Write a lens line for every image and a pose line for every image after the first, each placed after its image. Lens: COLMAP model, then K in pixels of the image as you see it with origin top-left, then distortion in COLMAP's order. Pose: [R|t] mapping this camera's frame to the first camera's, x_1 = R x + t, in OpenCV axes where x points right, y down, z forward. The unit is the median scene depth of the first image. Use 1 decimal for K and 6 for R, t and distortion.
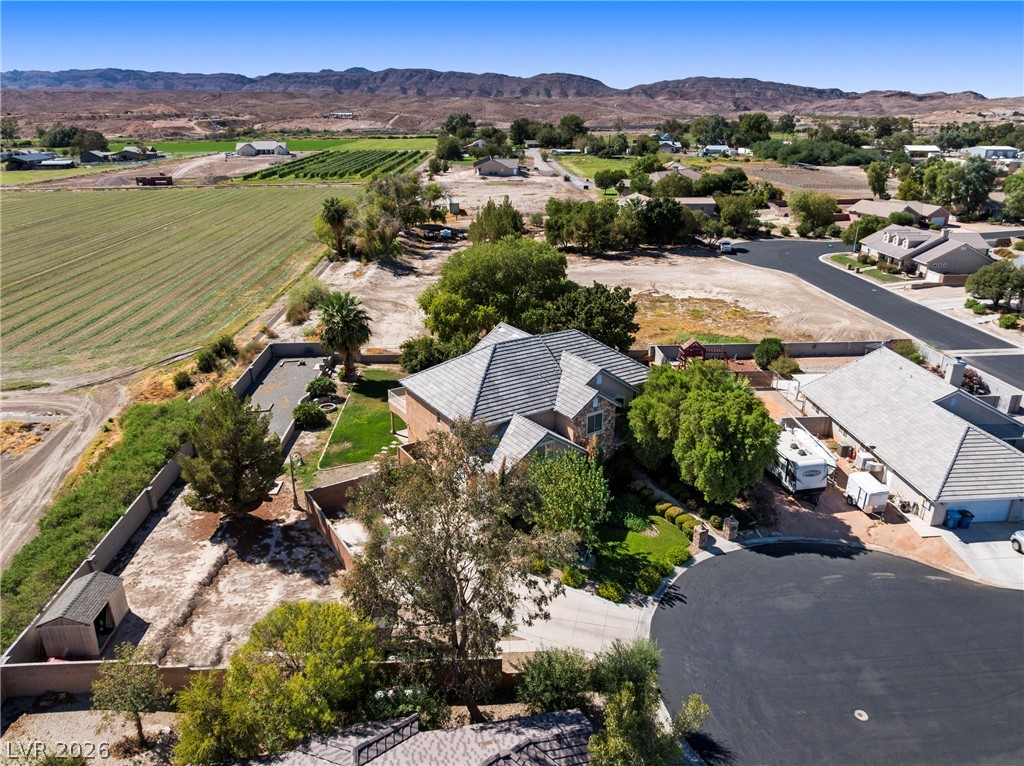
lens RADIAL K [[722.0, 0, 515.3], [0, 722.0, 377.1], [0, 0, 1]] dist [-0.040235, 0.005567]
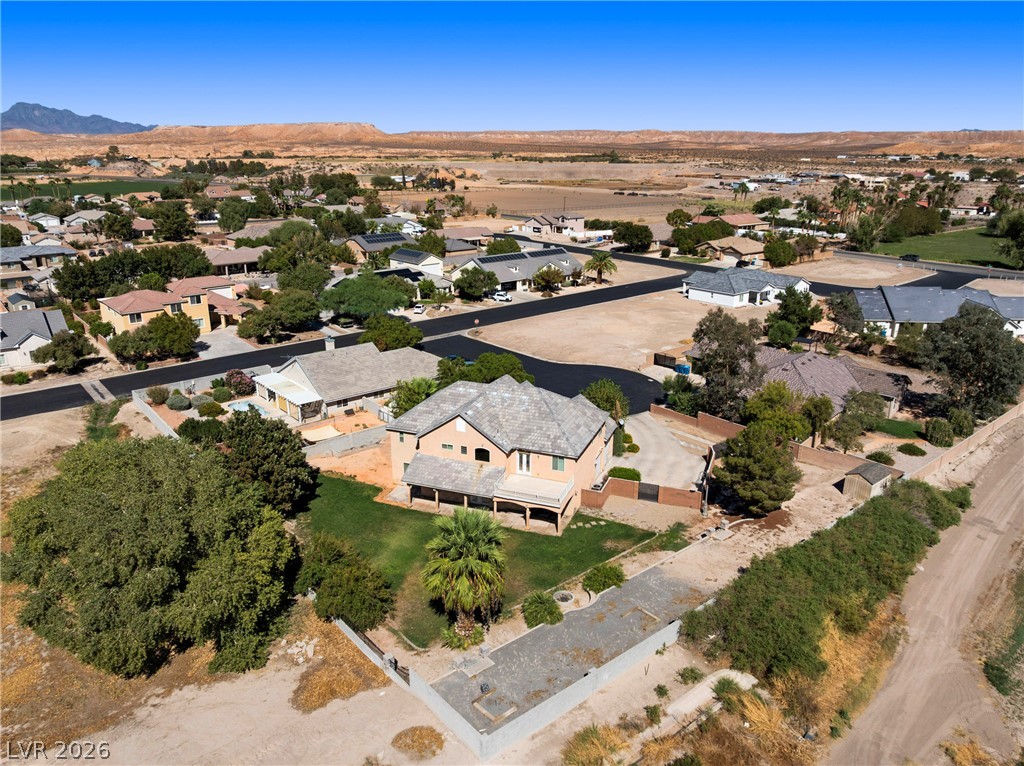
lens RADIAL K [[722.0, 0, 515.3], [0, 722.0, 377.1], [0, 0, 1]] dist [-0.040235, 0.005567]
pose [[-0.595087, -0.243437, 0.765904, -0.395486], [0.275259, 0.833637, 0.478834, -0.276779], [-0.755052, 0.495770, -0.429078, 0.655278]]
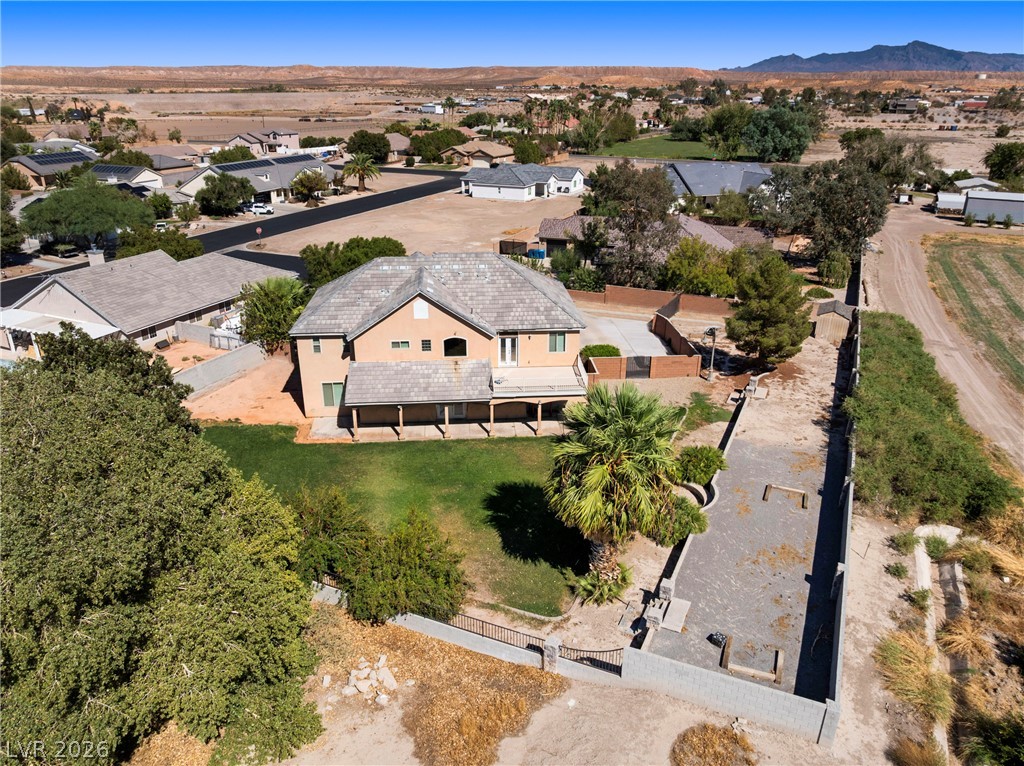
lens RADIAL K [[722.0, 0, 515.3], [0, 722.0, 377.1], [0, 0, 1]] dist [-0.040235, 0.005567]
pose [[-0.884167, -0.177698, 0.432056, -0.200140], [0.157154, 0.757804, 0.633274, -0.210443], [-0.439945, 0.627819, -0.642099, 0.708769]]
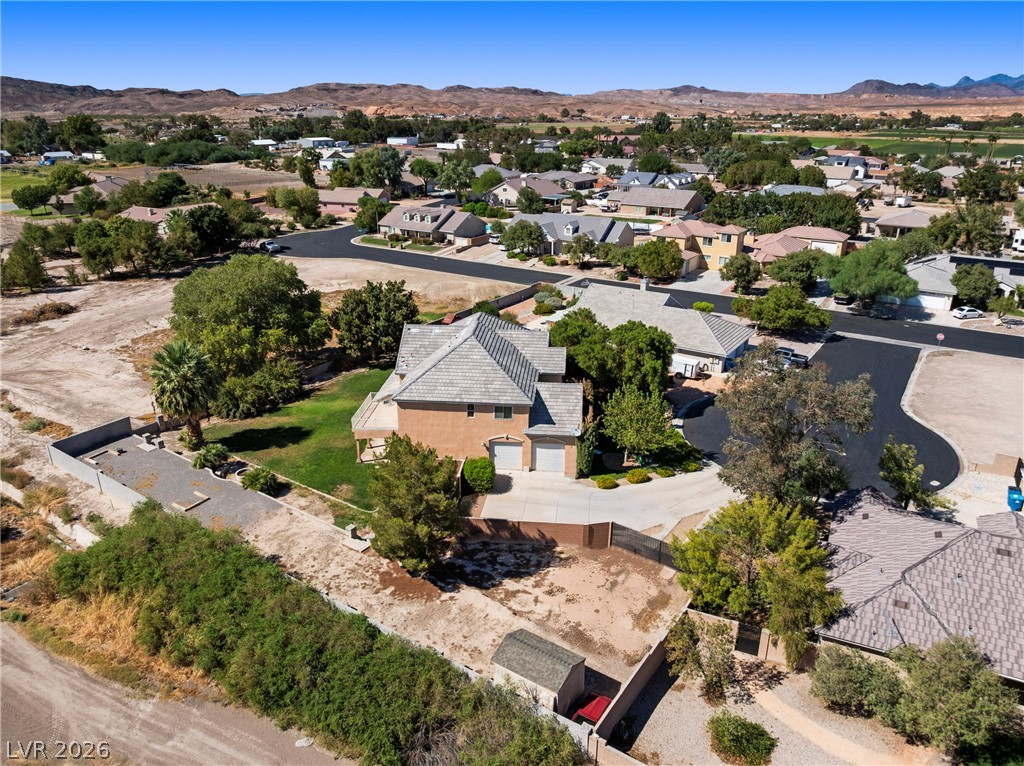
lens RADIAL K [[722.0, 0, 515.3], [0, 722.0, 377.1], [0, 0, 1]] dist [-0.040235, 0.005567]
pose [[0.609020, -0.275988, 0.743590, -0.348432], [0.273581, 0.953069, 0.129667, -0.046414], [-0.744479, 0.124462, 0.655943, 0.103532]]
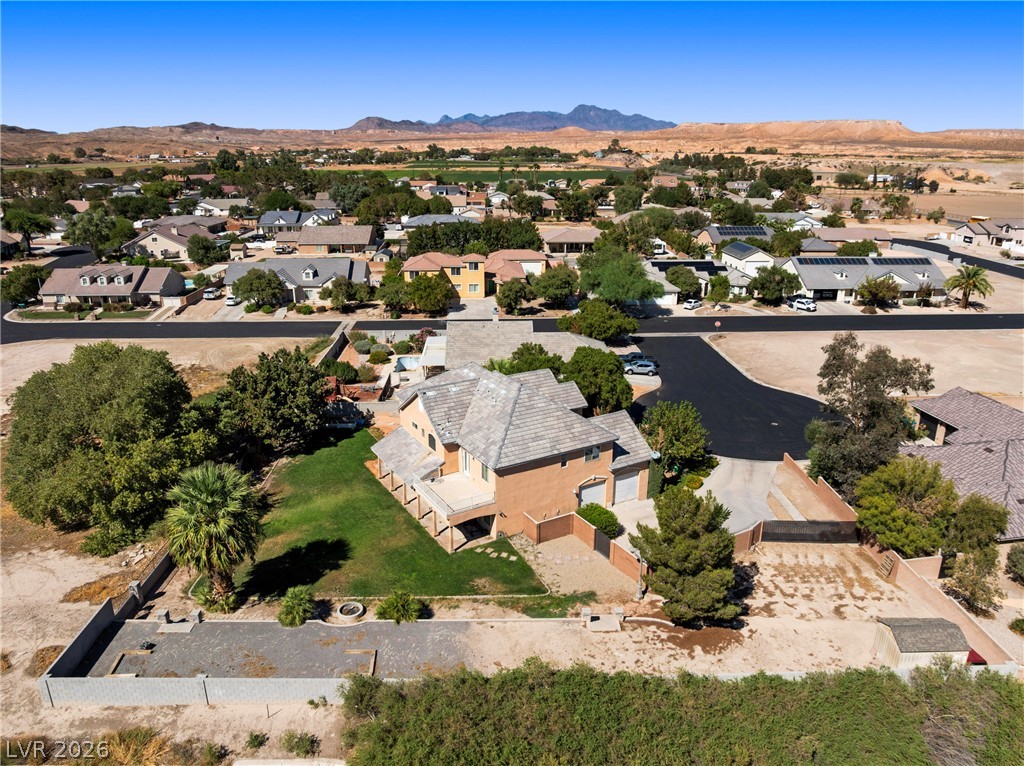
lens RADIAL K [[722.0, 0, 515.3], [0, 722.0, 377.1], [0, 0, 1]] dist [-0.040235, 0.005567]
pose [[0.030469, -0.304740, 0.951948, -0.427293], [0.344086, 0.897378, 0.276257, -0.145504], [-0.938444, 0.319135, 0.132199, 0.370367]]
